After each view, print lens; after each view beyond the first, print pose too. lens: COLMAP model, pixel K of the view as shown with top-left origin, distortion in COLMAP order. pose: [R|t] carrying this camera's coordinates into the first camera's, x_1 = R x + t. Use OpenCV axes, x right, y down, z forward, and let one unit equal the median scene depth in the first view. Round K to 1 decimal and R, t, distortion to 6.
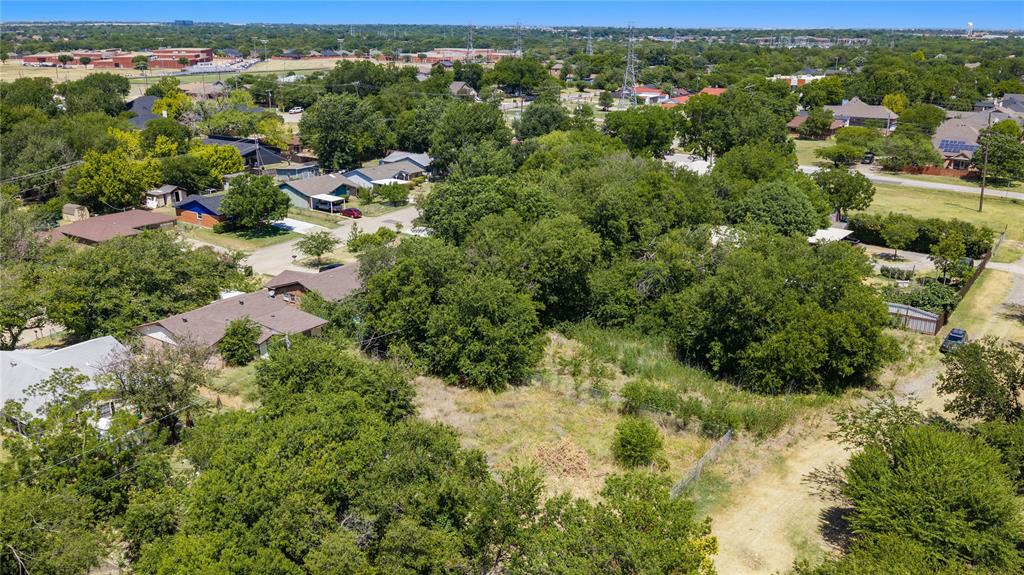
lens RADIAL K [[858.0, 0, 511.2], [0, 858.0, 286.0], [0, 0, 1]] dist [0.012777, -0.032185]
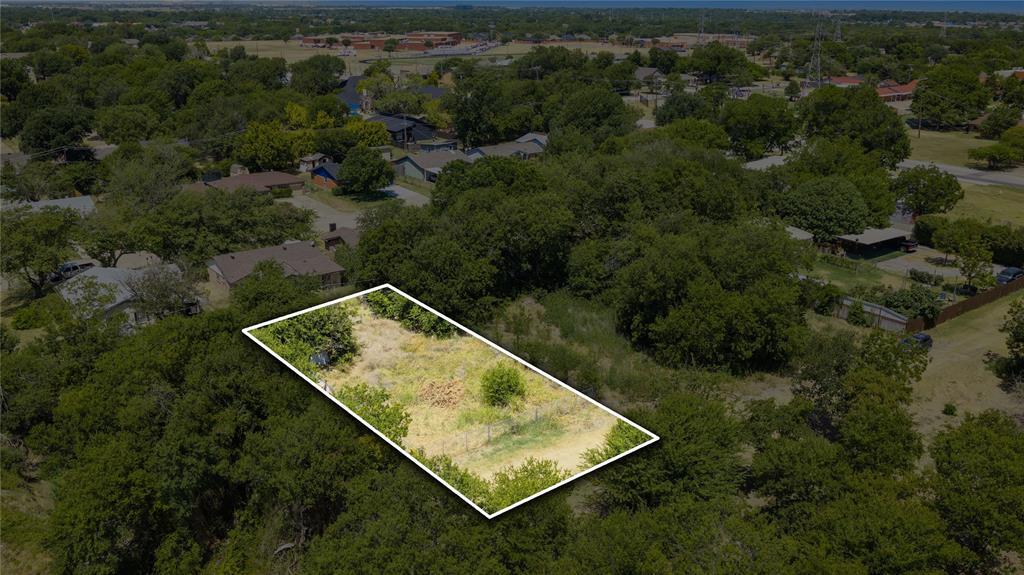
lens RADIAL K [[858.0, 0, 507.3], [0, 858.0, 291.1], [0, 0, 1]] dist [0.012777, -0.032185]
pose [[0.952705, 0.093697, -0.289091, 0.208501], [-0.086979, 0.995559, 0.036026, 0.005003], [0.291183, -0.009178, 0.956623, -0.045375]]
